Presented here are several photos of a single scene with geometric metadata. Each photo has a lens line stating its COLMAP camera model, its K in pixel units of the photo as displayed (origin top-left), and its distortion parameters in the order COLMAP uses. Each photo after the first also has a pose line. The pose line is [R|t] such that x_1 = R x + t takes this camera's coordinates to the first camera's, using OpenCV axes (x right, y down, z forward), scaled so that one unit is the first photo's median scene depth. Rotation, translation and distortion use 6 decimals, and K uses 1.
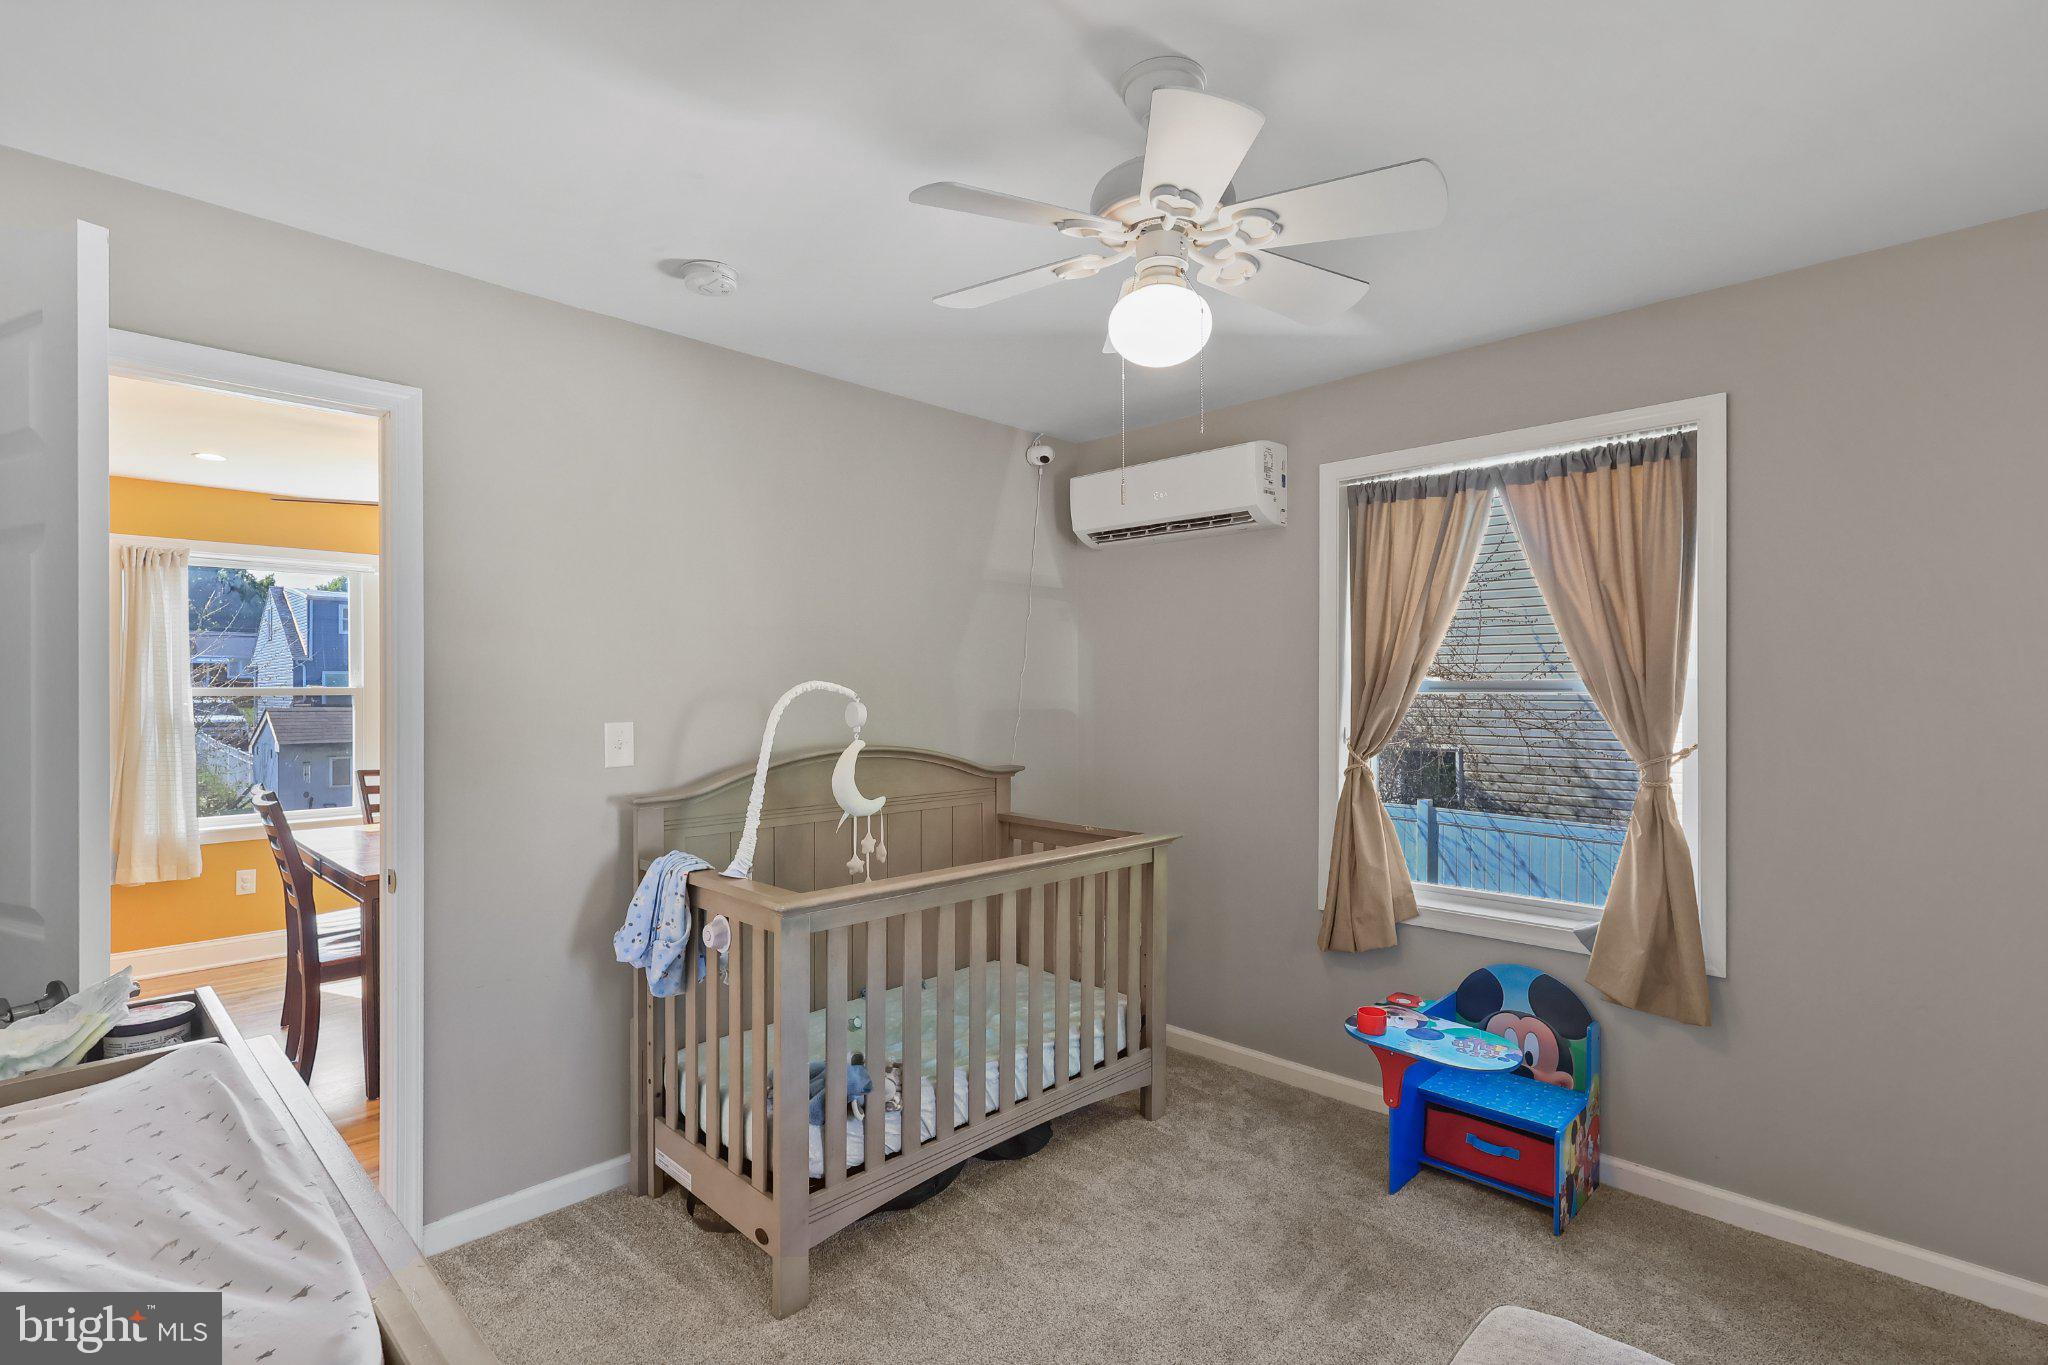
lens RADIAL K [[955.0, 0, 1032.2], [0, 955.0, 685.4], [0, 0, 1]] dist [0.001662, 0.000445]
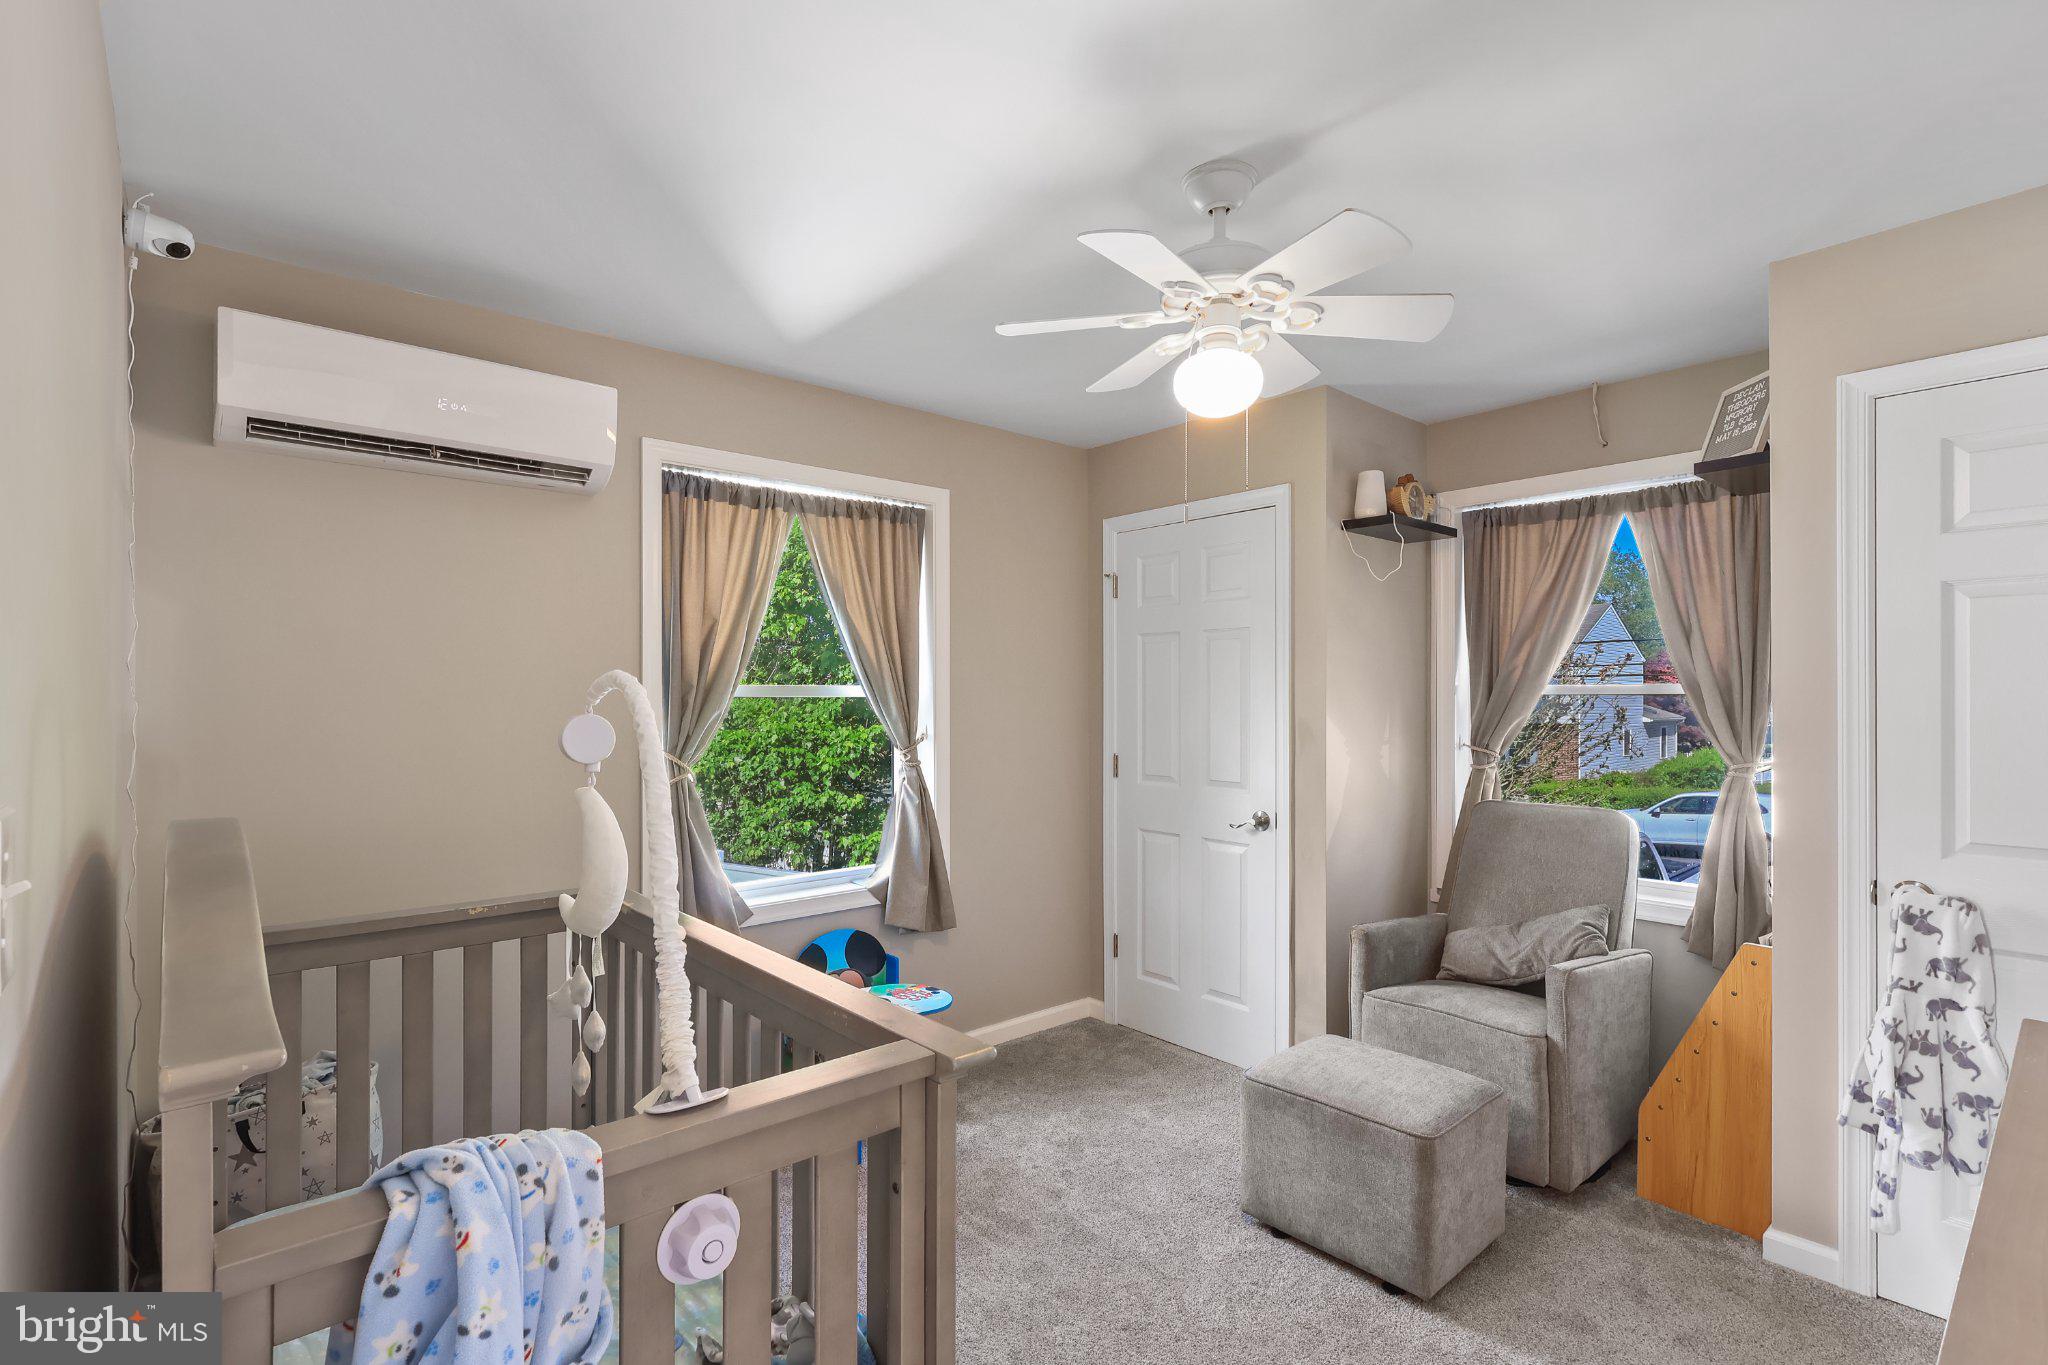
lens RADIAL K [[955.0, 0, 1002.2], [0, 955.0, 691.3], [0, 0, 1]] dist [0.001662, 0.000445]
pose [[0.102670, 0.003038, 0.994711, -0.591643], [-0.008493, 0.999962, -0.002177, 0.001502], [-0.994679, -0.008225, 0.102692, 0.641260]]
